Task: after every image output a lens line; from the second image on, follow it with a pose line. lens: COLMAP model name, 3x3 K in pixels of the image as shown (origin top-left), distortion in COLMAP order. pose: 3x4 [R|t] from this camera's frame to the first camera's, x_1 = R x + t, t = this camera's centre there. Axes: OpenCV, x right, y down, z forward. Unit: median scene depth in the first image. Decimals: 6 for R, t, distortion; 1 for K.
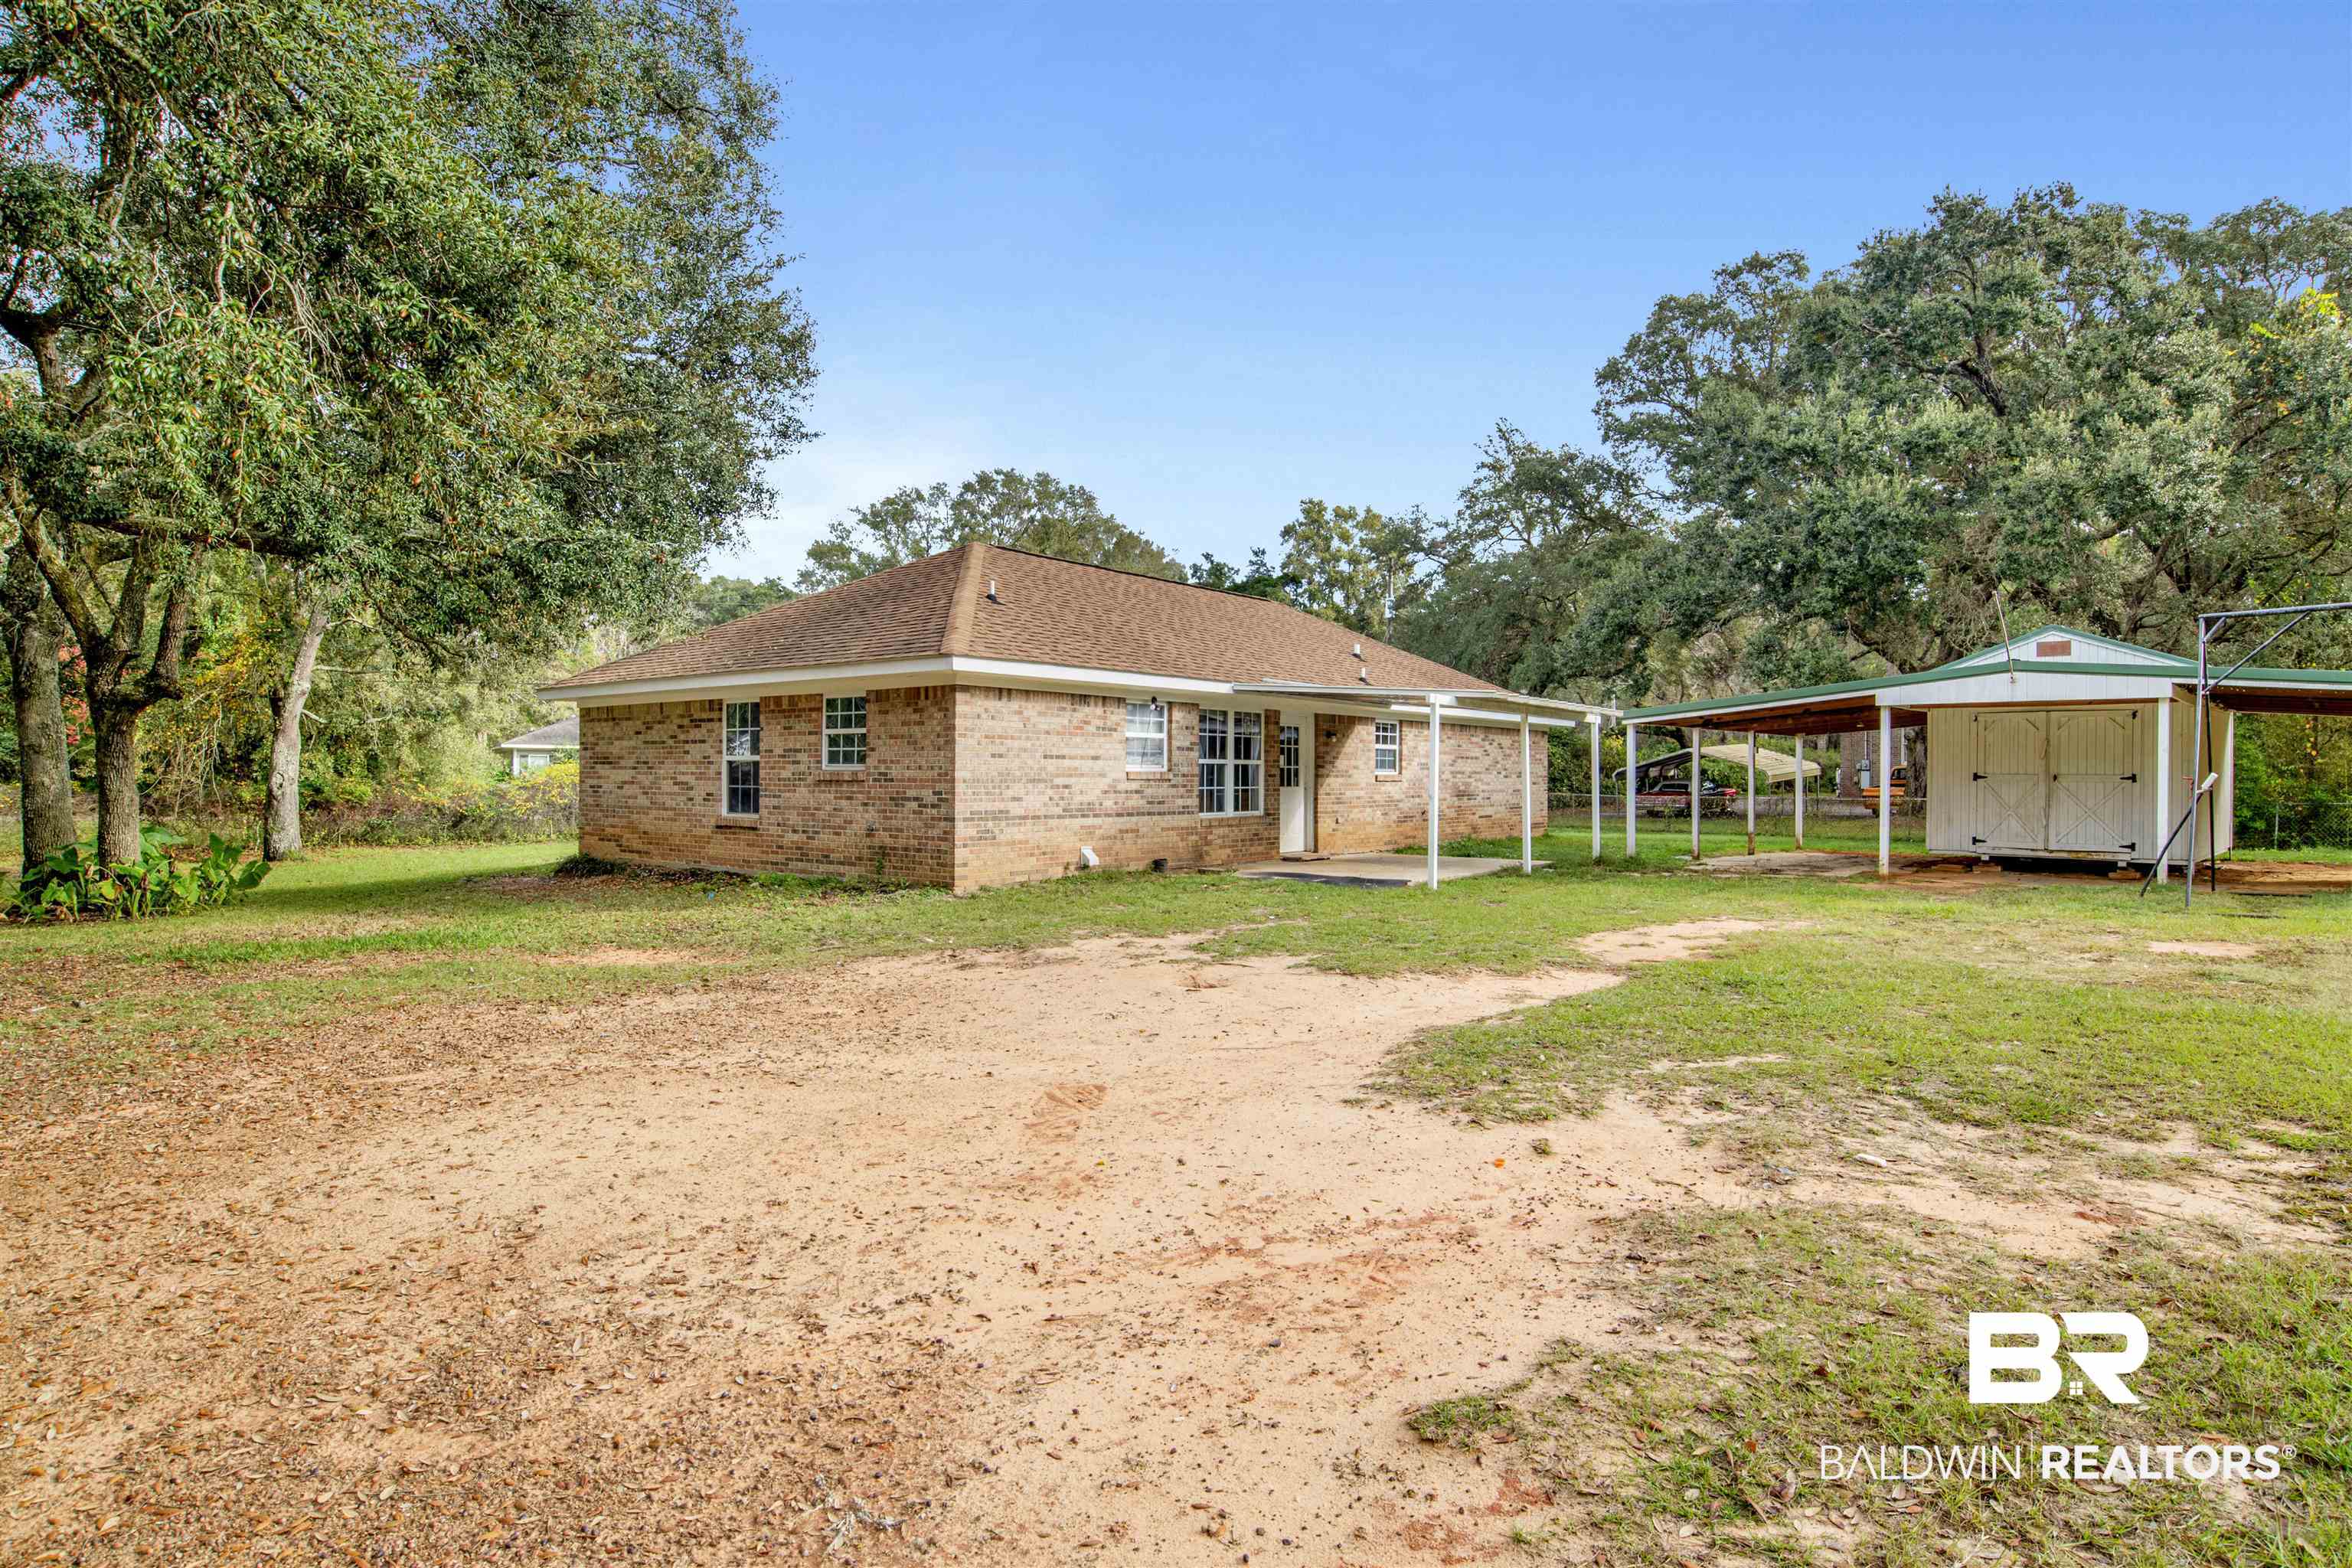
lens RADIAL K [[1347.3, 0, 1175.8], [0, 1347.3, 793.0], [0, 0, 1]] dist [-0.054453, -0.001326]
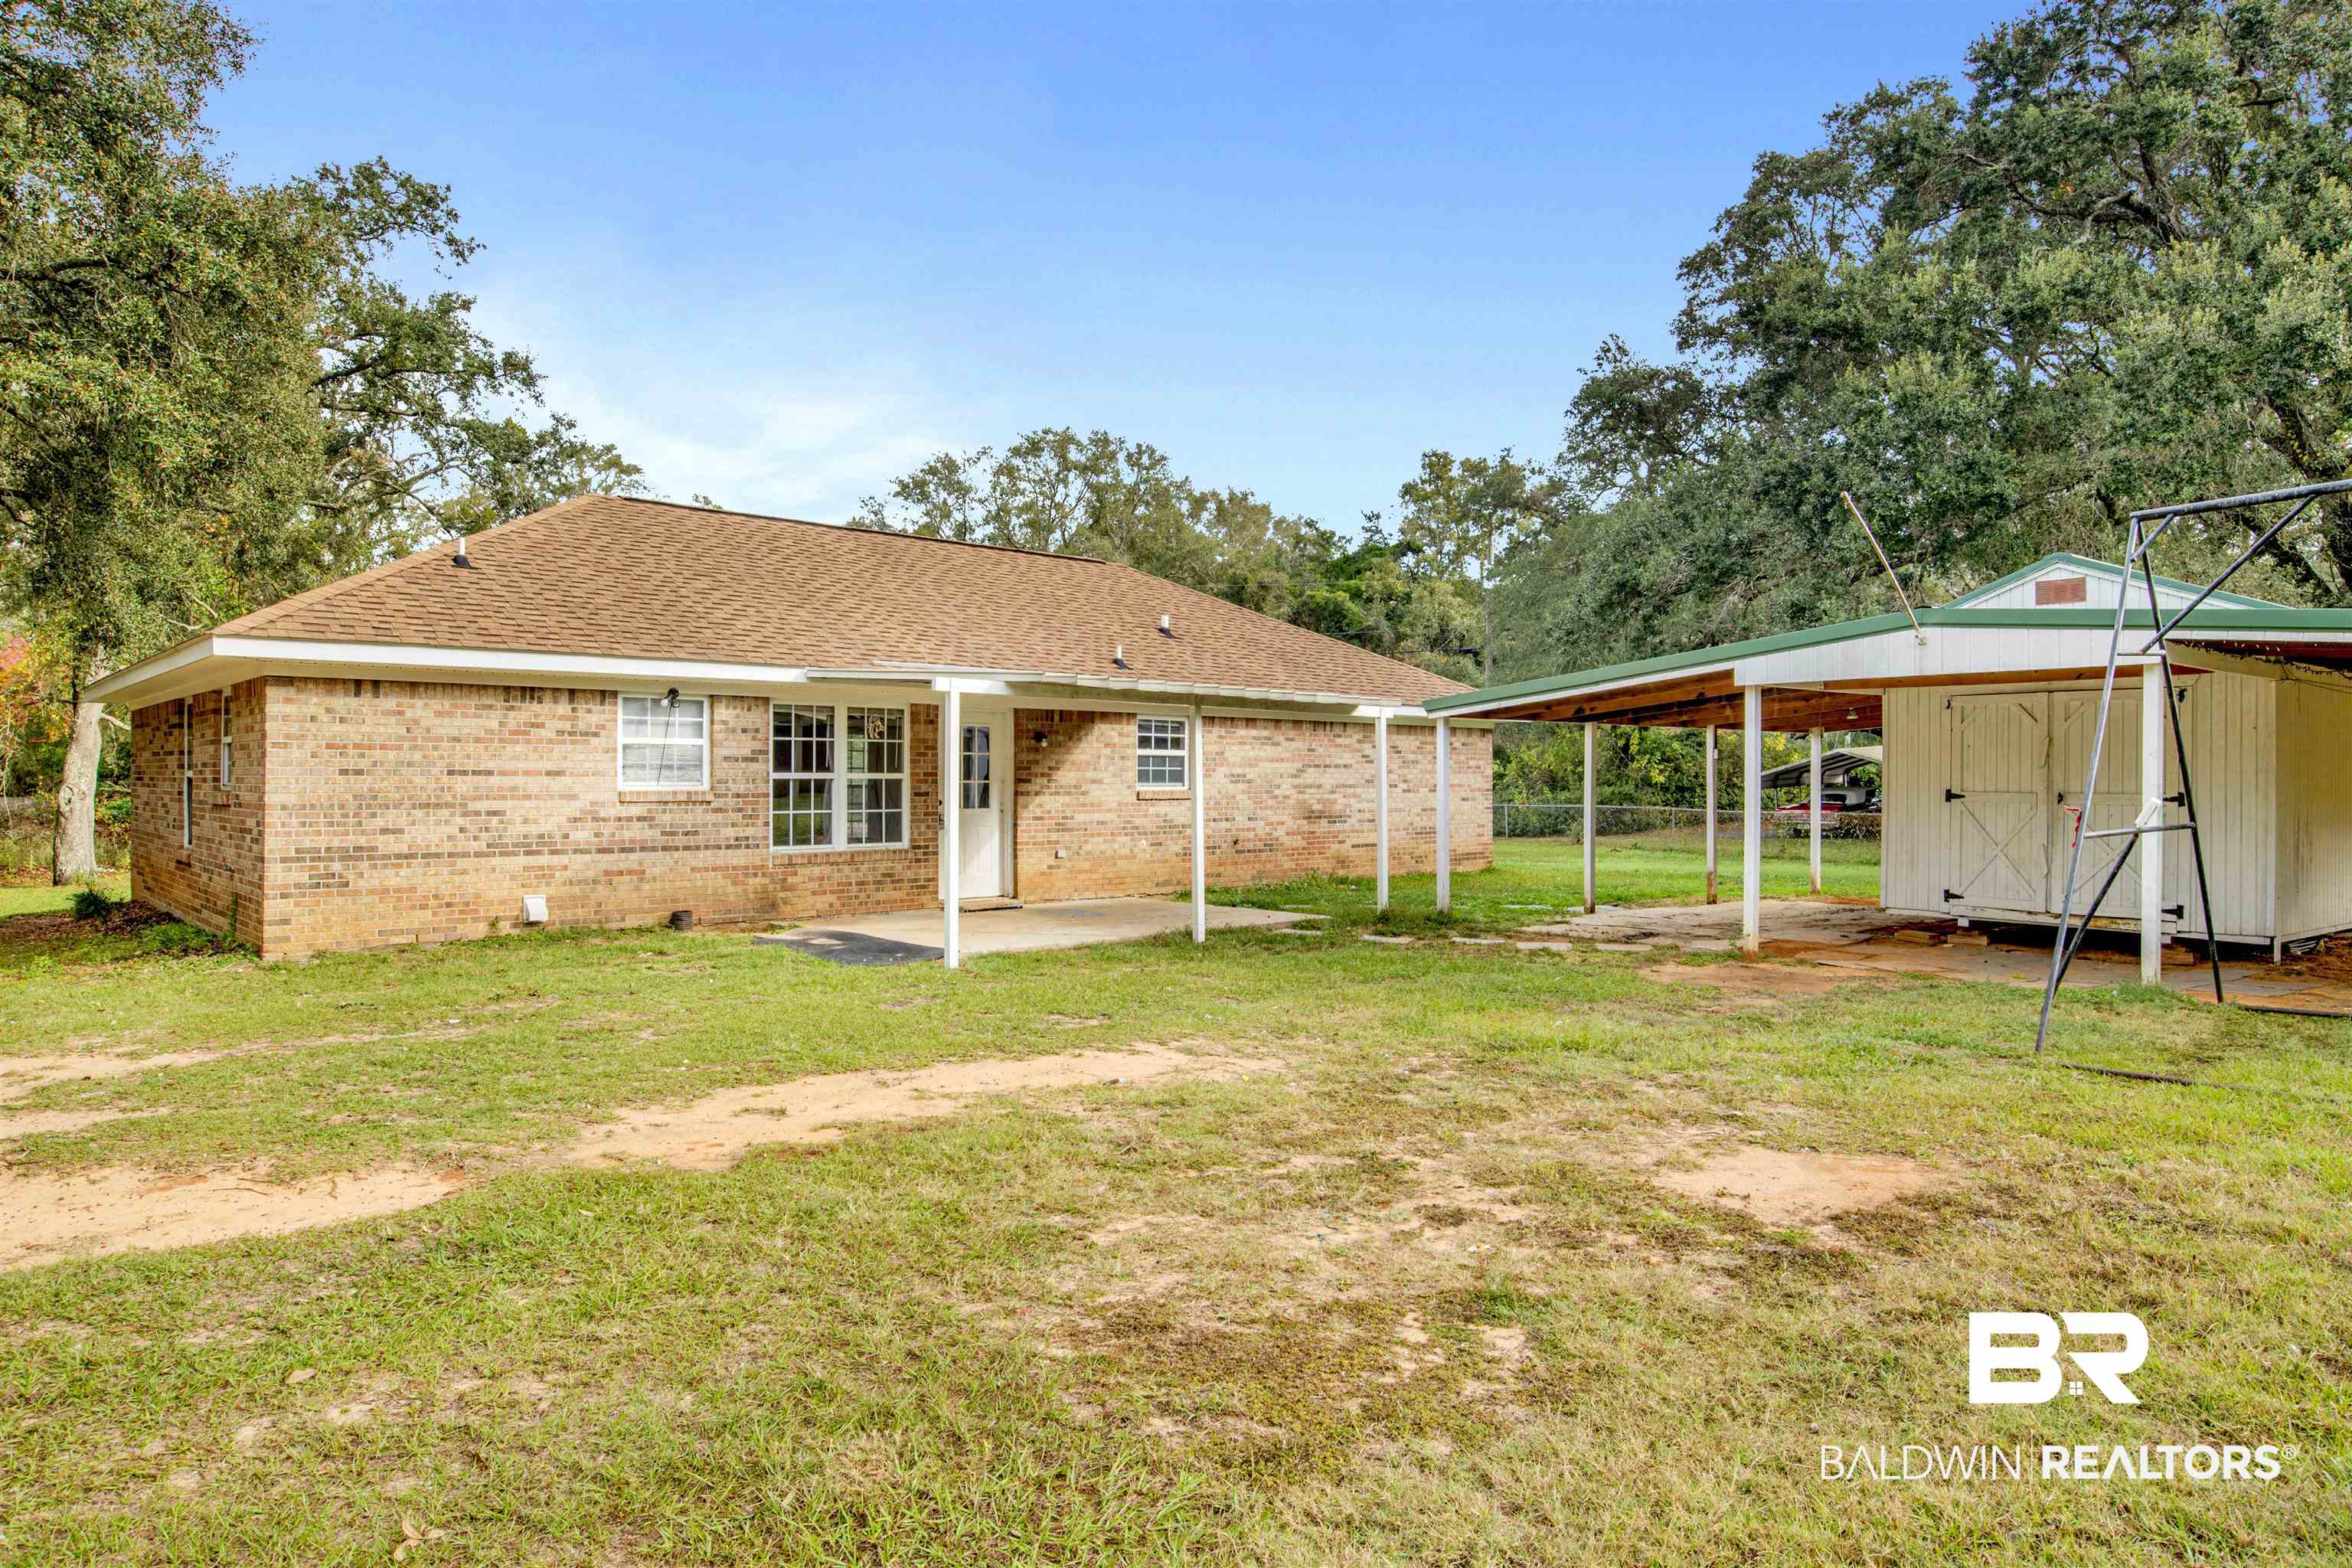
lens RADIAL K [[1496.9, 0, 1174.4], [0, 1496.9, 784.3], [0, 0, 1]] dist [-0.049577, 0.002058]
pose [[0.985481, -0.001826, -0.169776, 0.325633], [0.000155, 0.999951, -0.009856, -0.009725], [0.169786, 0.009686, 0.985433, 0.210568]]
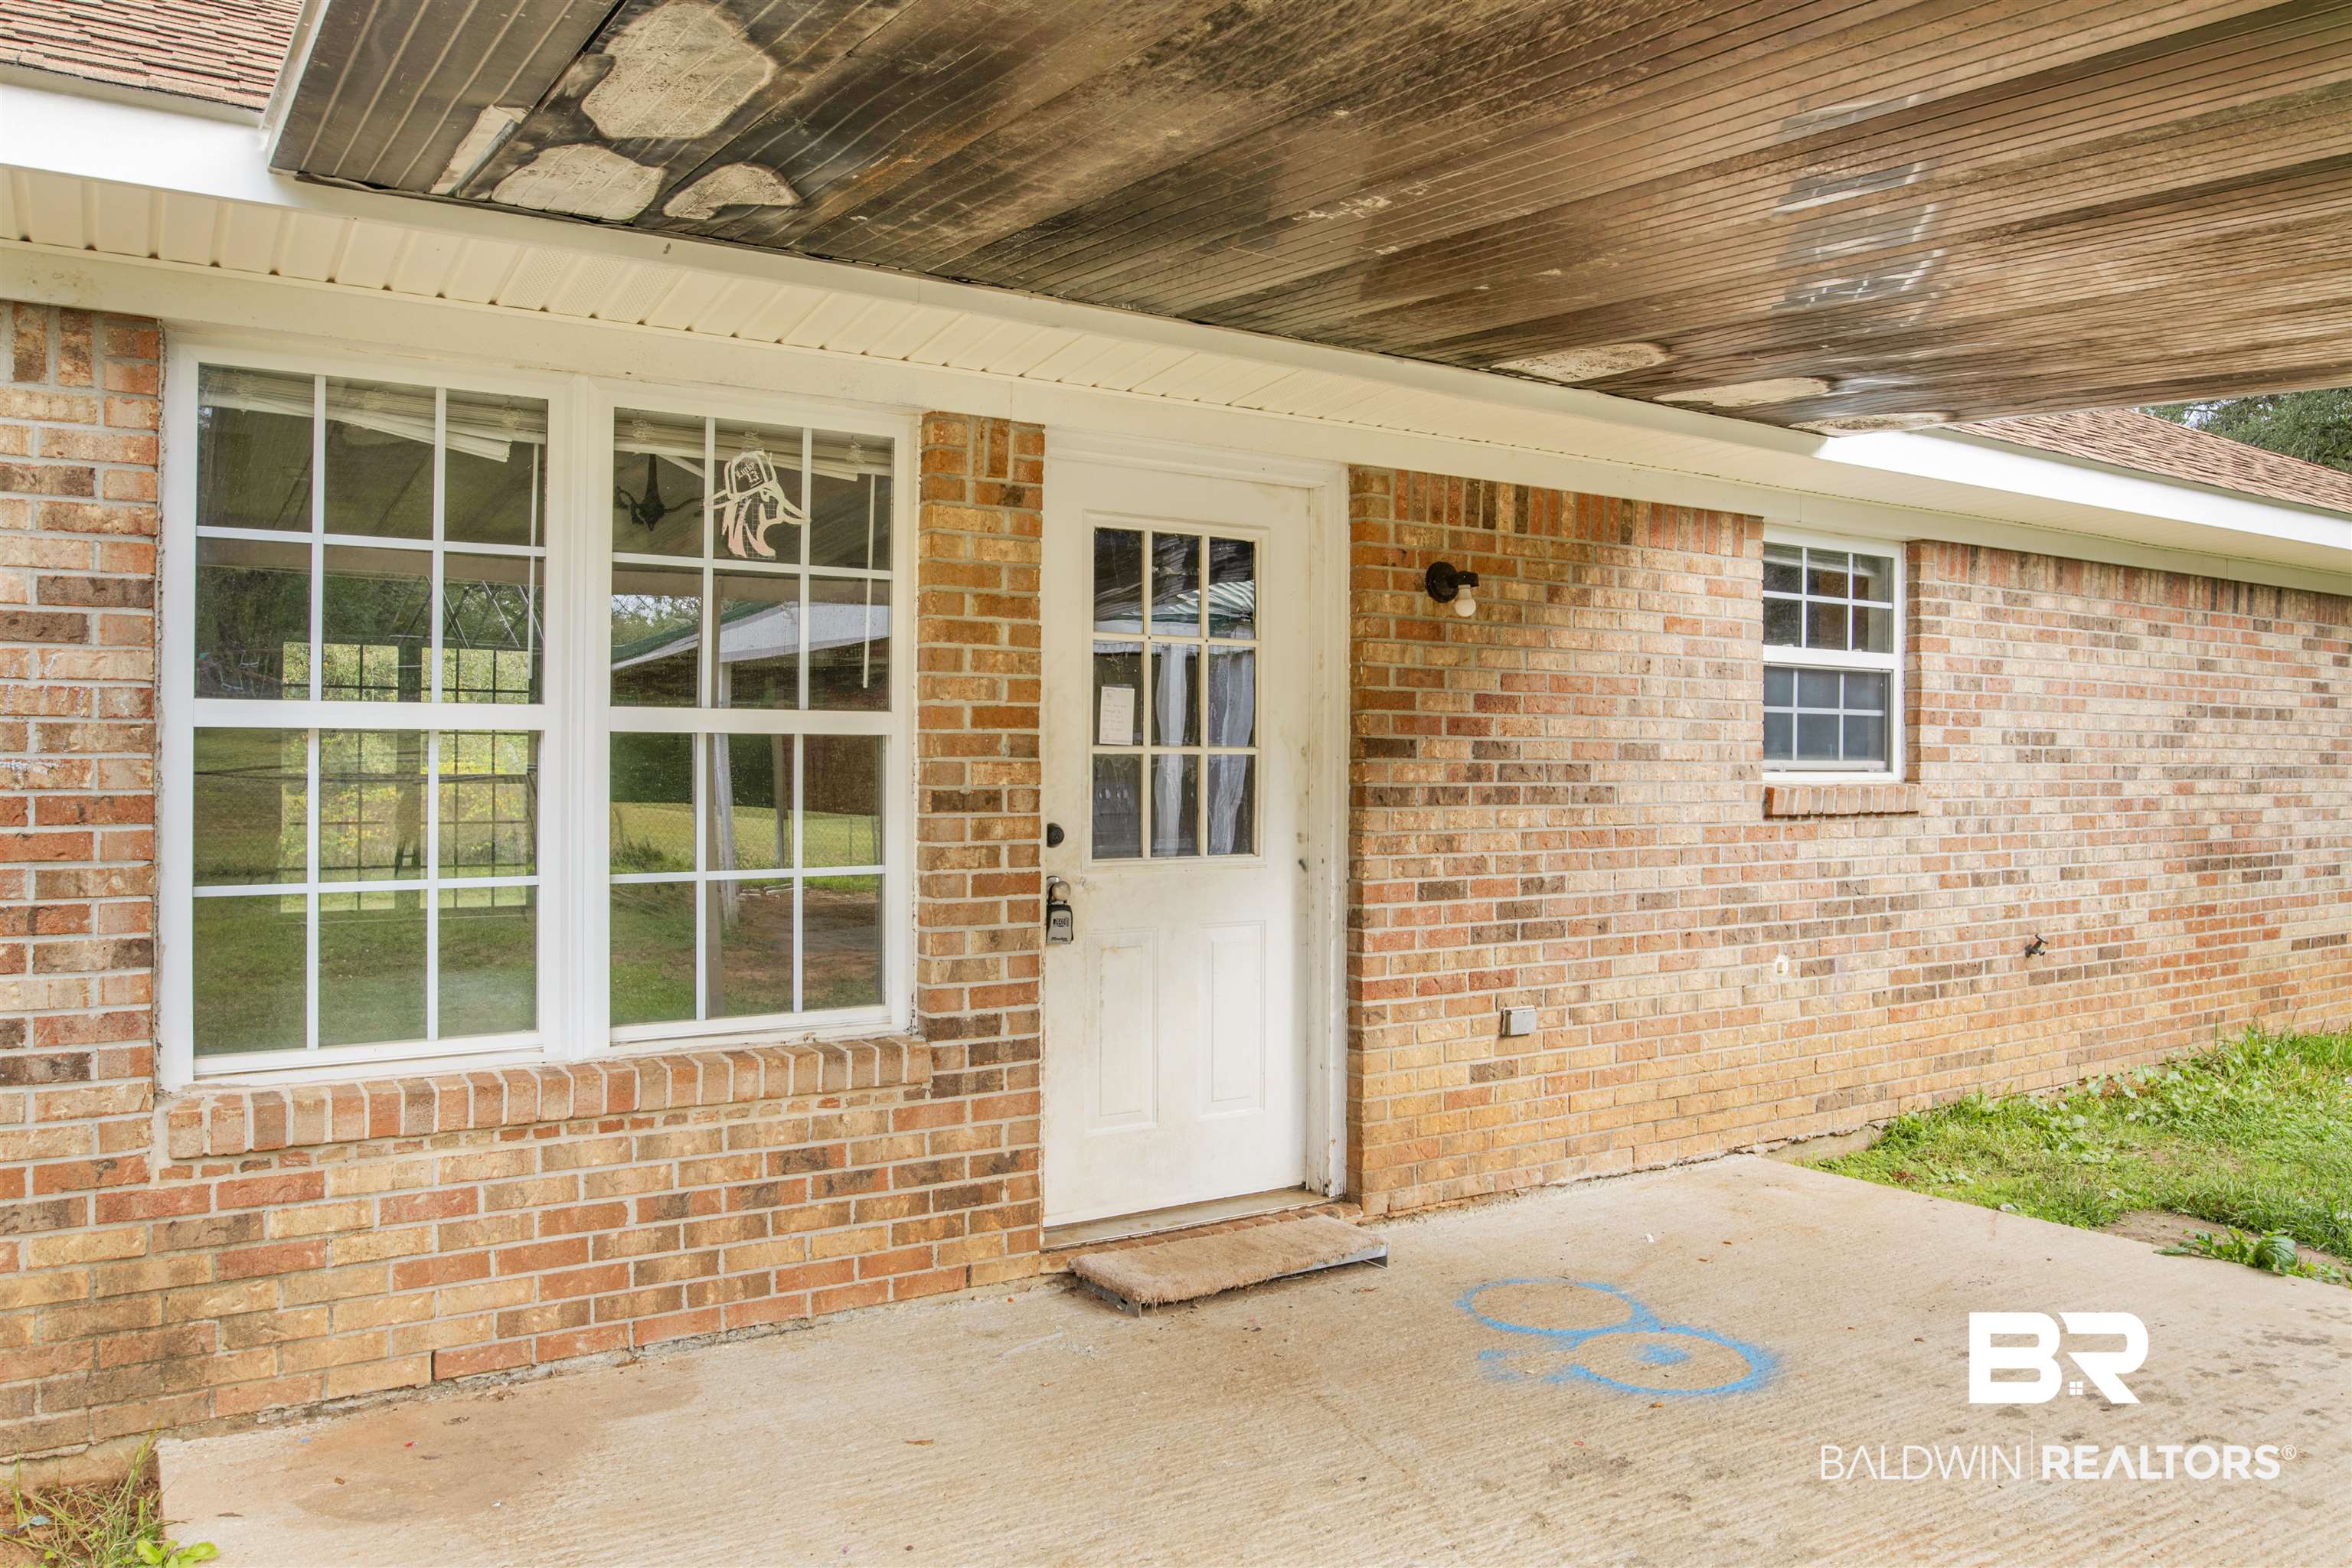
lens RADIAL K [[1730.3, 0, 1209.2], [0, 1730.3, 748.1], [0, 0, 1]] dist [-0.055189, 0.020347]
pose [[0.946672, -0.005567, -0.322150, 0.162334], [-0.002414, 0.999700, -0.024369, -0.013597], [0.322189, 0.023847, 0.946375, 0.757167]]
